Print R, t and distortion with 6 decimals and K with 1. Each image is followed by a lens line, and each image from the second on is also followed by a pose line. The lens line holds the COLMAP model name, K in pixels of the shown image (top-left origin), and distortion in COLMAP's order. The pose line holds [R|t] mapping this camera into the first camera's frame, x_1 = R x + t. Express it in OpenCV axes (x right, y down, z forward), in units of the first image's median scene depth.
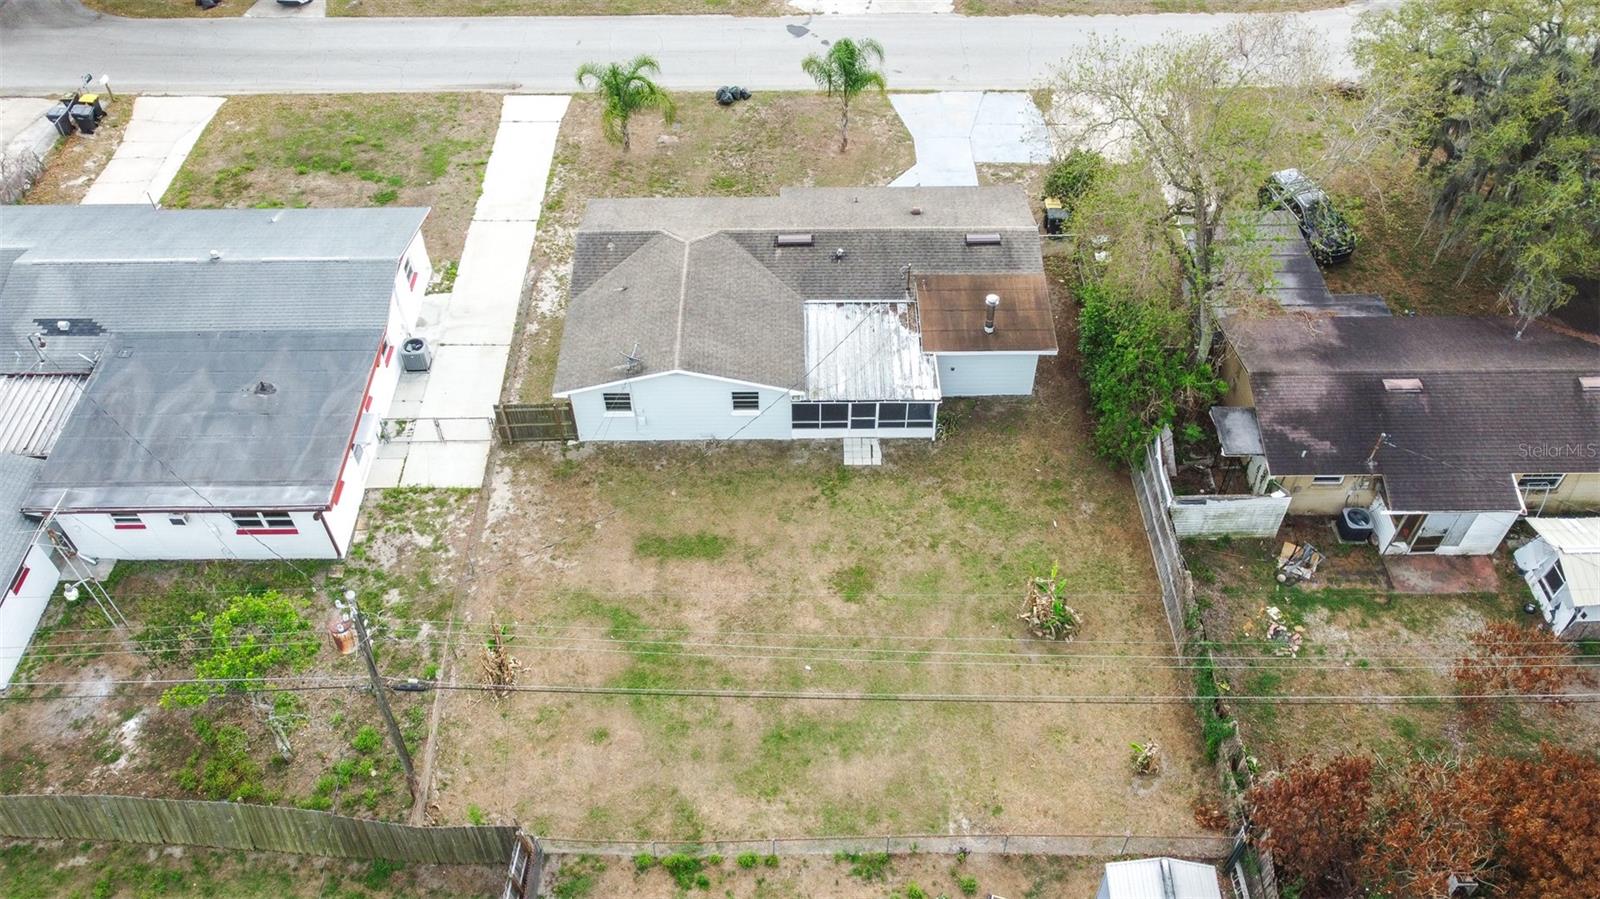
lens RADIAL K [[1212.8, 0, 796.0], [0, 1212.8, 445.4], [0, 0, 1]] dist [-0.002577, 0.001684]
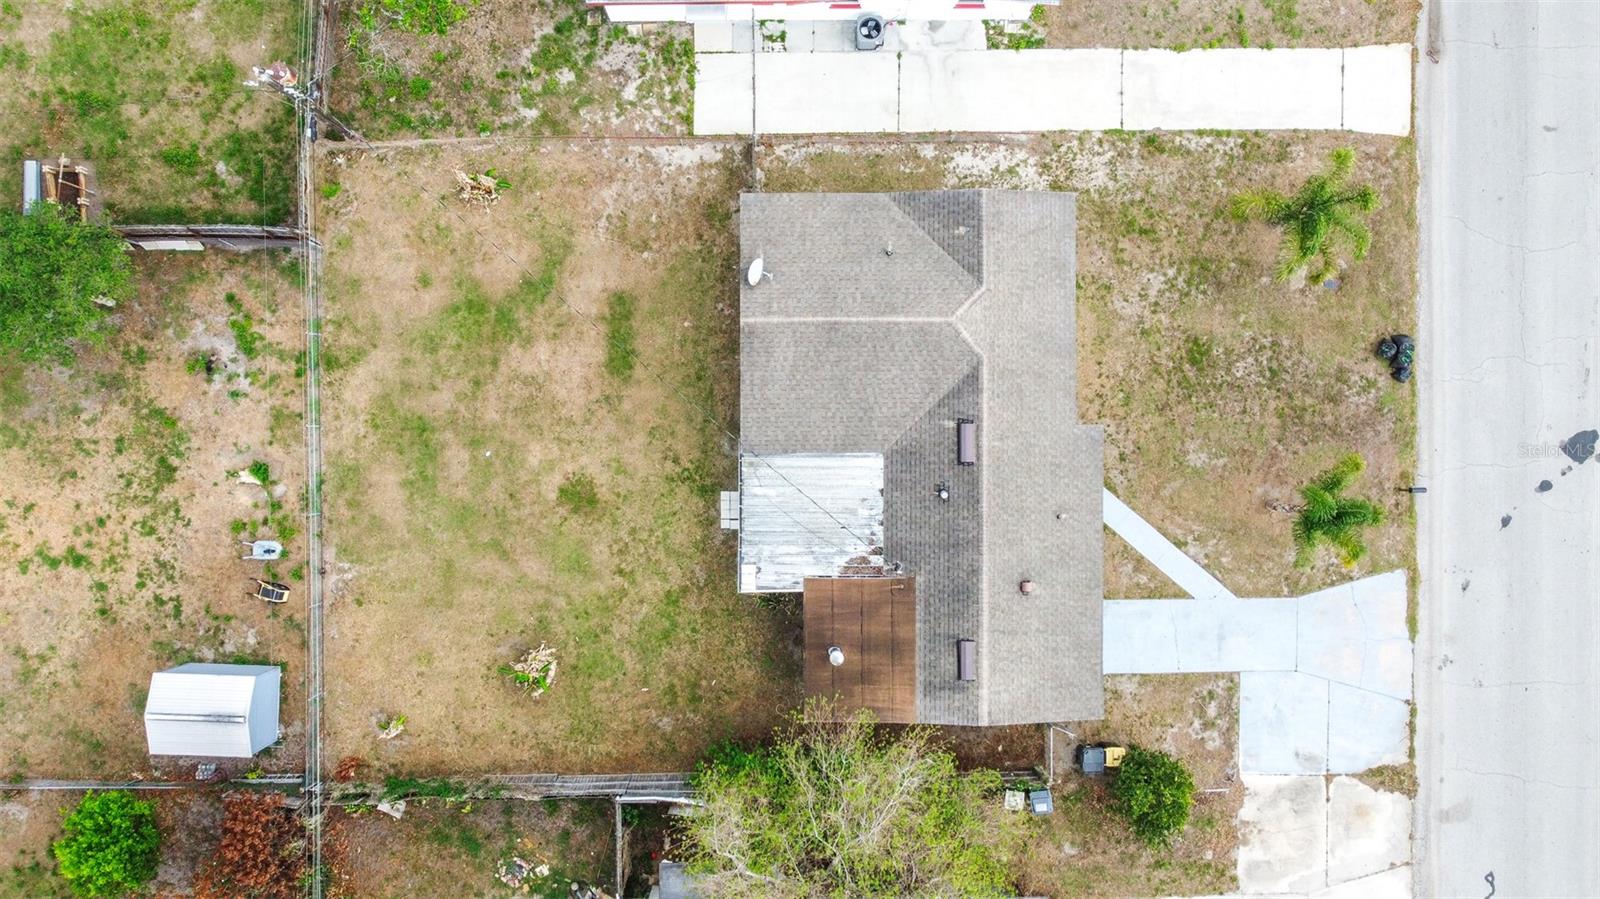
lens RADIAL K [[1212.8, 0, 796.0], [0, 1212.8, 445.4], [0, 0, 1]] dist [-0.002577, 0.001684]
pose [[-0.000634, 0.999963, 0.008585, -0.007396], [-0.741352, -0.006232, 0.671088, -0.740950], [0.671117, -0.005939, 0.741328, 0.311019]]
